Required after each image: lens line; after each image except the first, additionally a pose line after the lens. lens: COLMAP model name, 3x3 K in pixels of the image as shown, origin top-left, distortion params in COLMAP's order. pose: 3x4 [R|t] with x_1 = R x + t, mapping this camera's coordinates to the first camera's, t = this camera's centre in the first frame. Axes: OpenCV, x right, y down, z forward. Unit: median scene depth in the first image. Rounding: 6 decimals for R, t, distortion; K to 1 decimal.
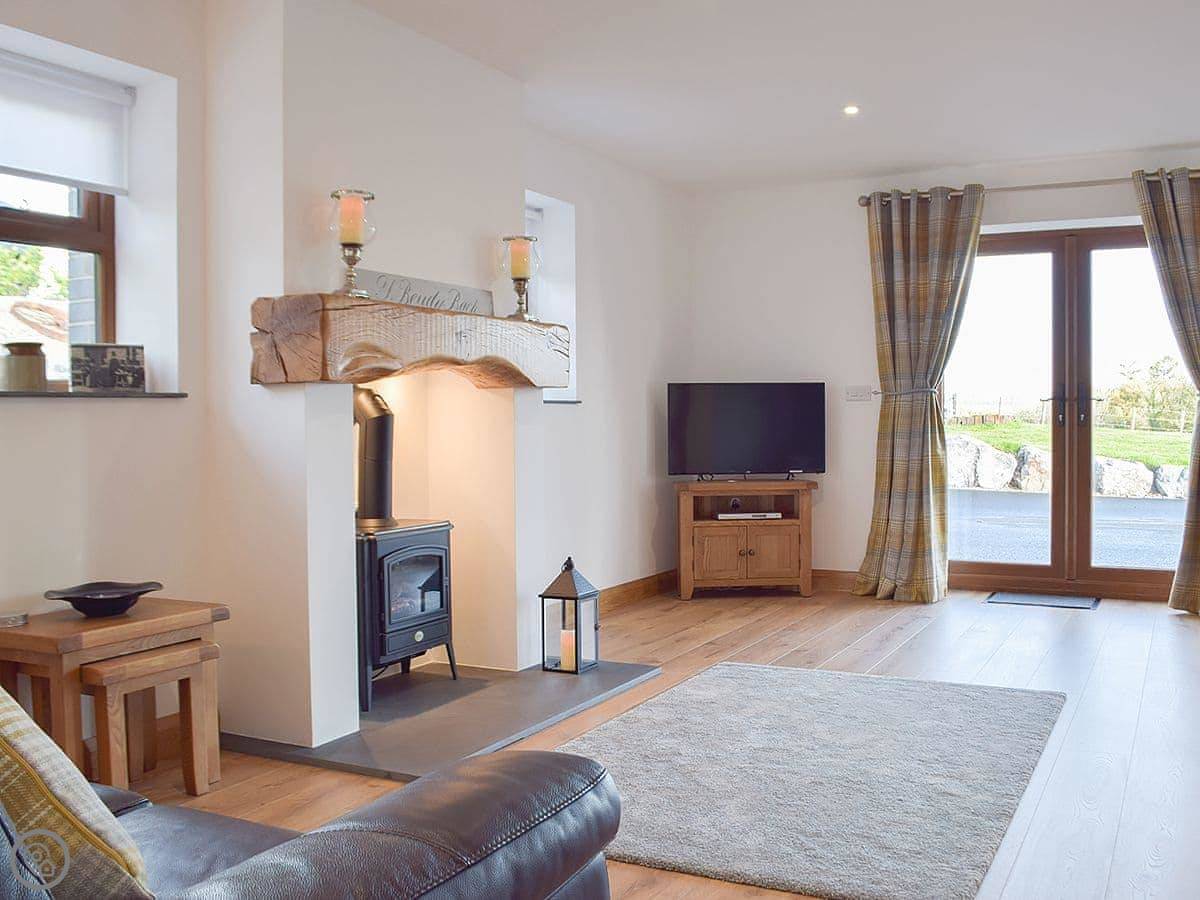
lens RADIAL K [[1113.0, 0, 634.5], [0, 1113.0, 452.3], [0, 0, 1]] dist [-0.071610, -0.002775]
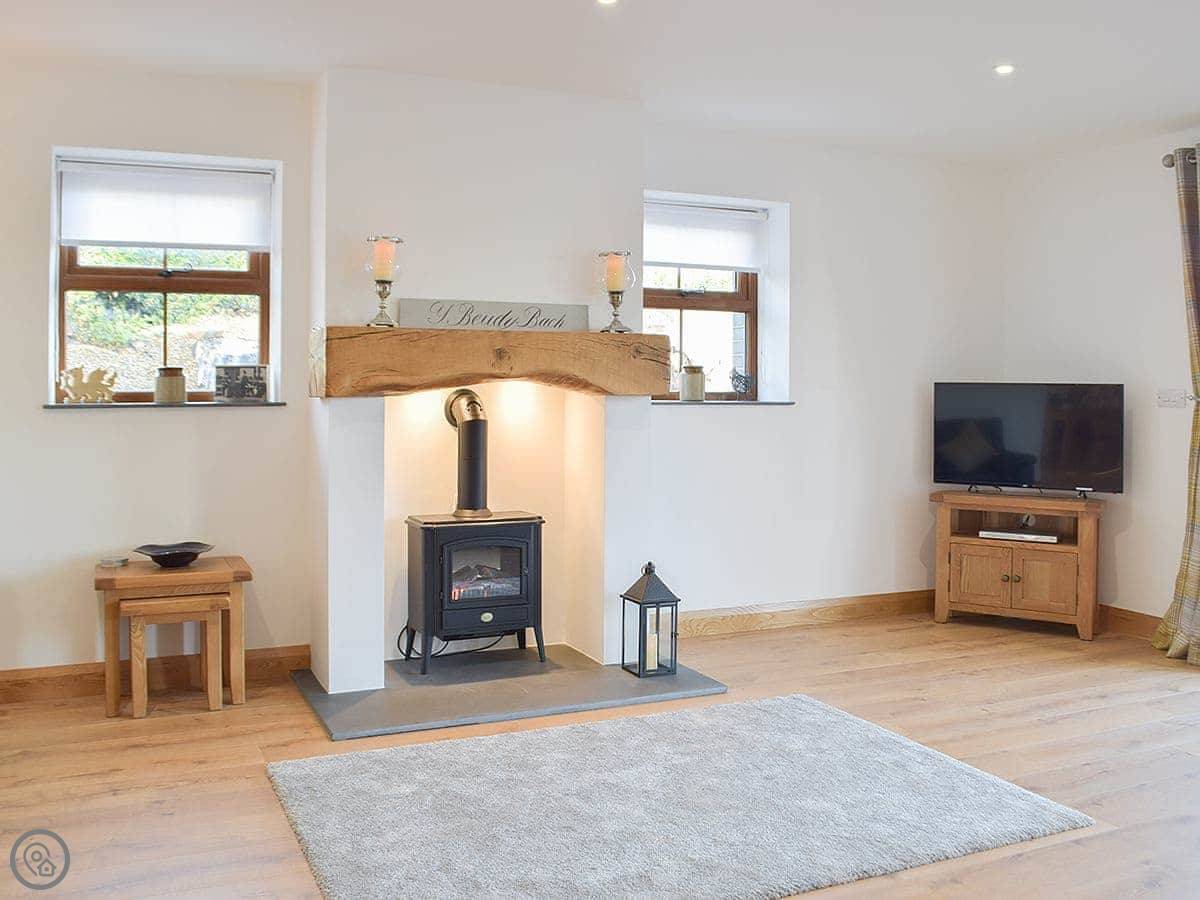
lens RADIAL K [[1087.5, 0, 565.3], [0, 1087.5, 392.9], [0, 0, 1]] dist [-0.044575, -0.010433]
pose [[0.763306, 0.016553, -0.645825, 0.533147], [-0.030986, 0.999459, -0.011005, -0.048539], [0.645294, 0.028412, 0.763406, 0.186659]]
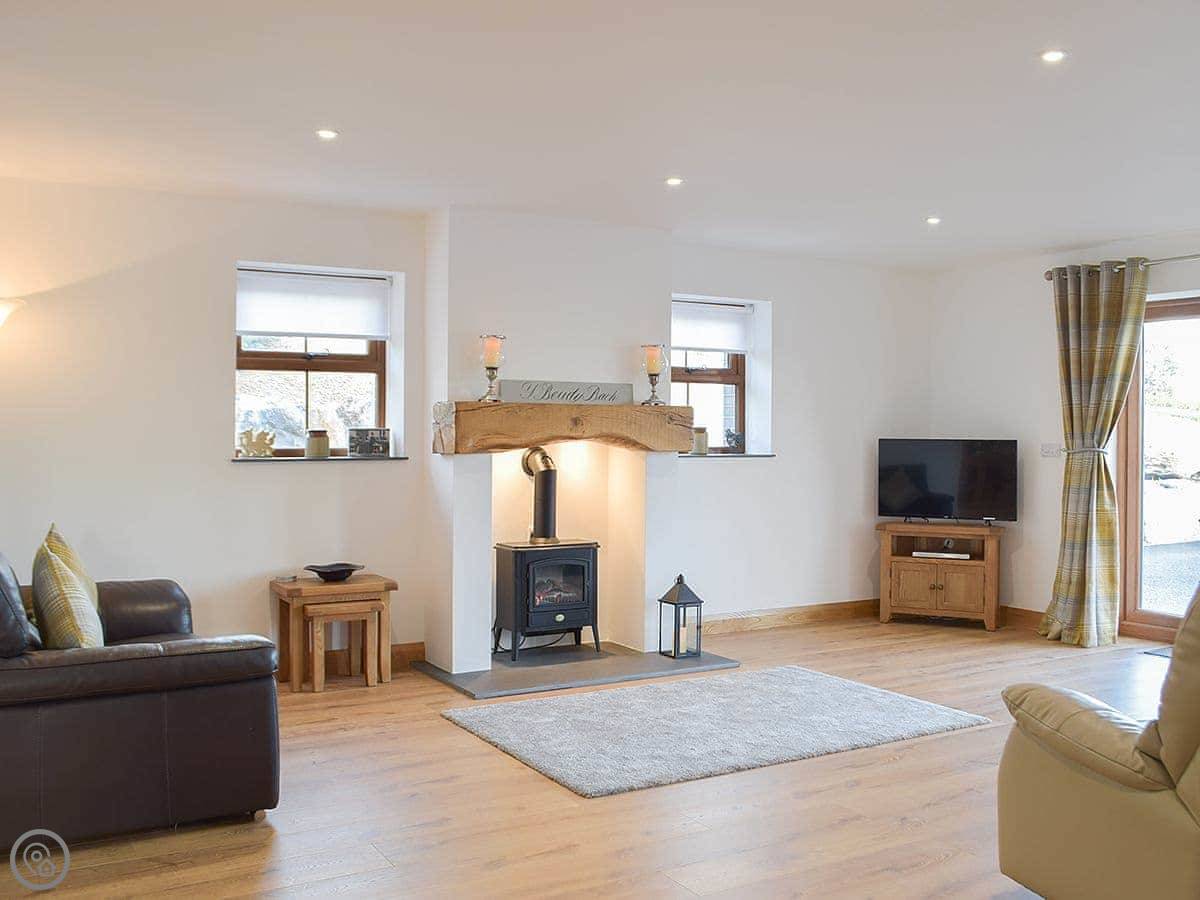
lens RADIAL K [[1132.9, 0, 619.8], [0, 1132.9, 423.6], [0, 0, 1]] dist [-0.050693, -0.000396]
pose [[0.837179, 0.009142, -0.546852, 0.658335], [-0.028952, 0.999199, -0.027620, -0.052832], [0.546162, 0.038956, 0.836773, -0.232246]]
